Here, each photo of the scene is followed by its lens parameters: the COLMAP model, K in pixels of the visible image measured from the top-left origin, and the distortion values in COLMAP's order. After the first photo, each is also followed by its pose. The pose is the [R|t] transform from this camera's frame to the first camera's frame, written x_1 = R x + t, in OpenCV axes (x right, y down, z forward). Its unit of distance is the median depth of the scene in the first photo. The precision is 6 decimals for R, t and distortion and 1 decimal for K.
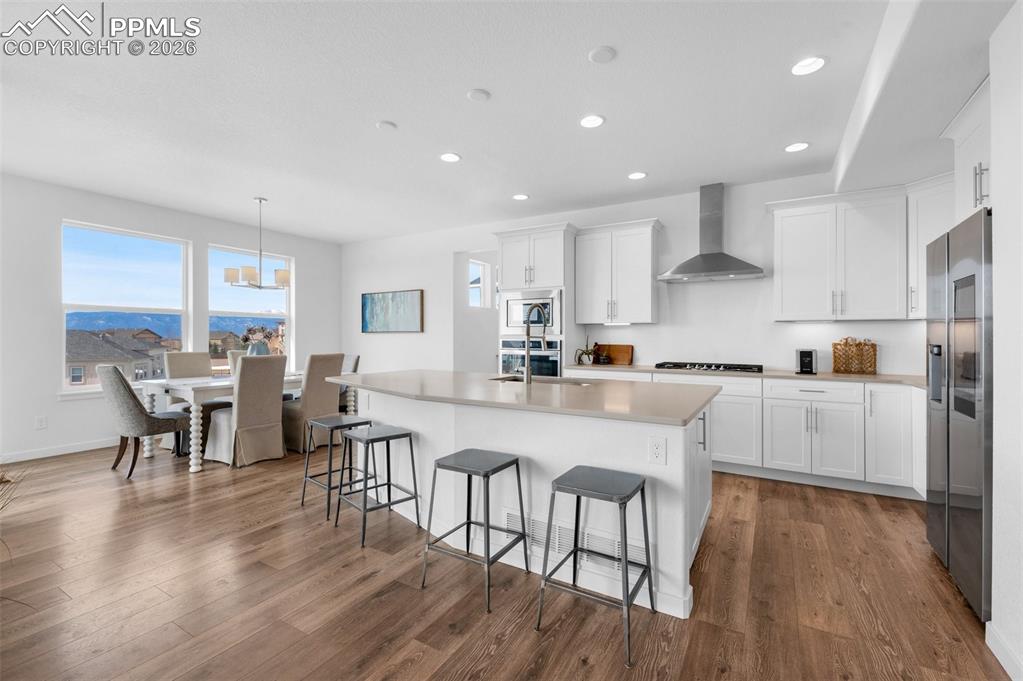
lens RADIAL K [[440.8, 0, 510.2], [0, 440.8, 334.9], [0, 0, 1]] dist [0.001193, -0.000177]
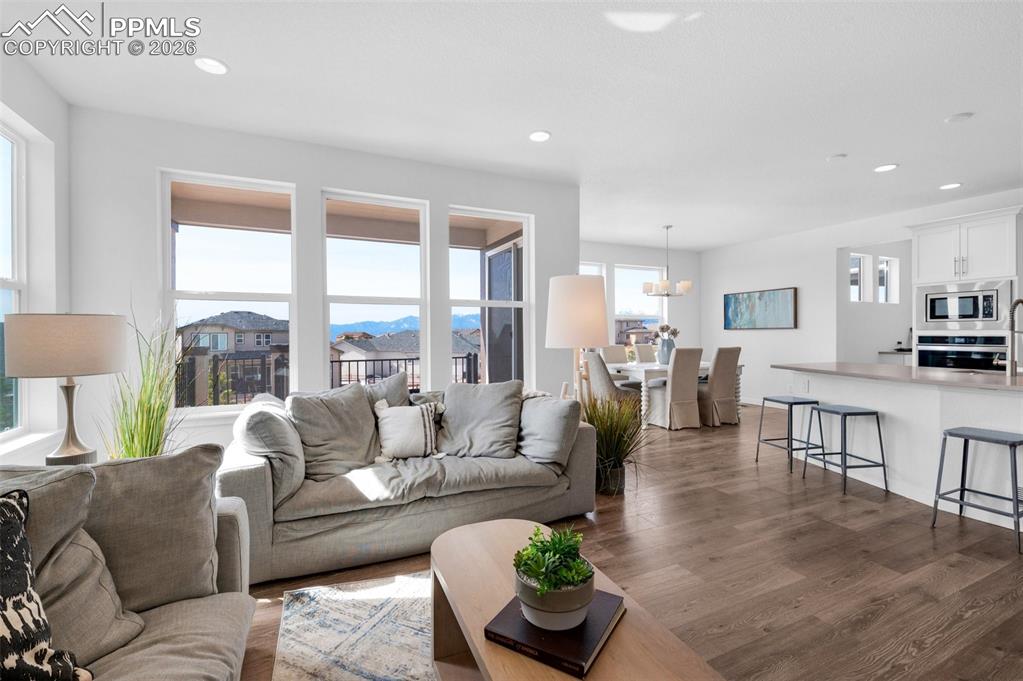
lens RADIAL K [[446.6, 0, 510.5], [0, 446.6, 337.9], [0, 0, 1]] dist [-0.001393, -0.000682]
pose [[0.825294, -0.000100, -0.564704, -0.238425], [0.007680, 0.999910, 0.011046, -0.001161], [0.564652, -0.013453, 0.825220, -0.374703]]
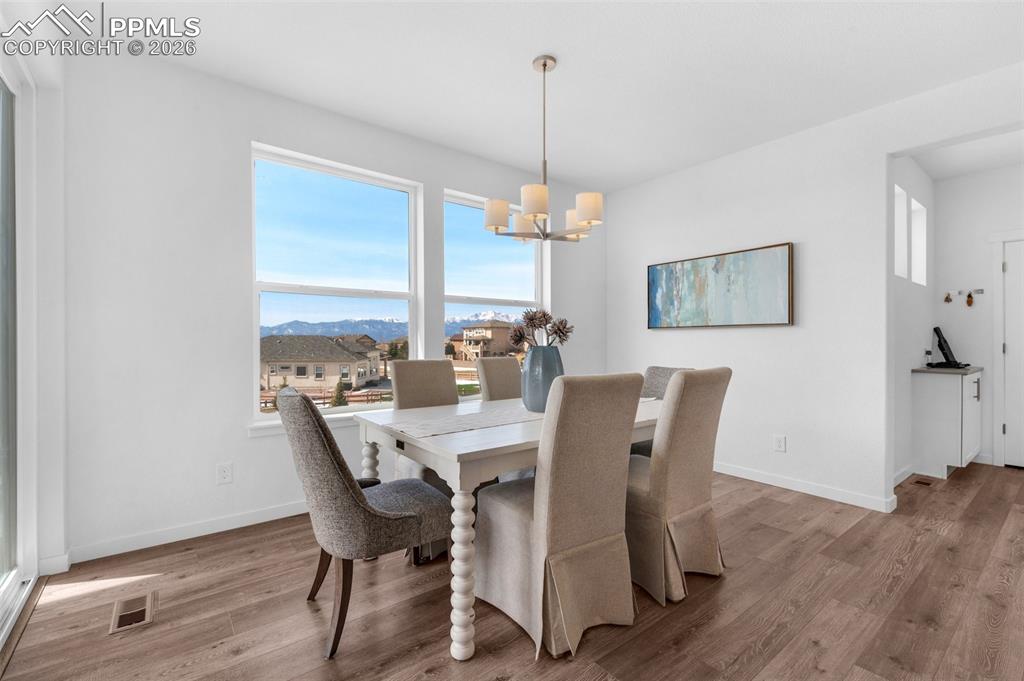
lens RADIAL K [[441.8, 0, 507.1], [0, 441.8, 340.2], [0, 0, 1]] dist [-0.000227, -0.000149]
pose [[0.928801, -0.002646, -0.370570, -0.473578], [0.003673, 0.999991, 0.002066, 0.014380], [0.370561, -0.003280, 0.928802, 0.576018]]
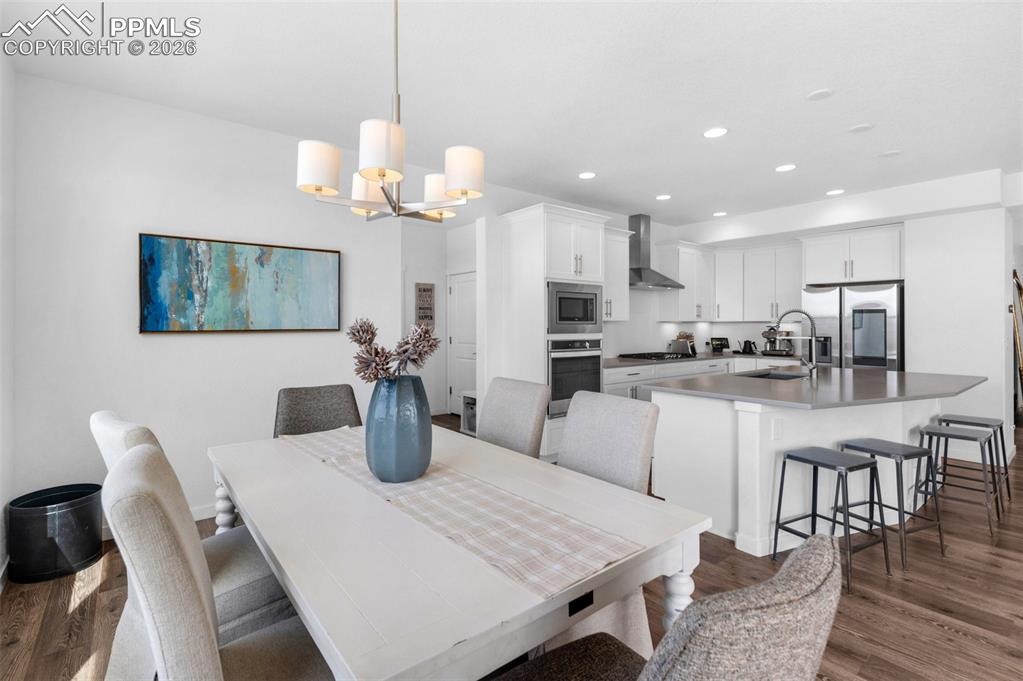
lens RADIAL K [[474.1, 0, 492.9], [0, 474.1, 323.3], [0, 0, 1]] dist [0.014903, 0.000032]
pose [[0.370119, 0.002027, 0.928982, -0.998097], [0.000728, 0.999997, -0.002472, -0.020046], [-0.928984, 0.001591, 0.370116, 0.902190]]
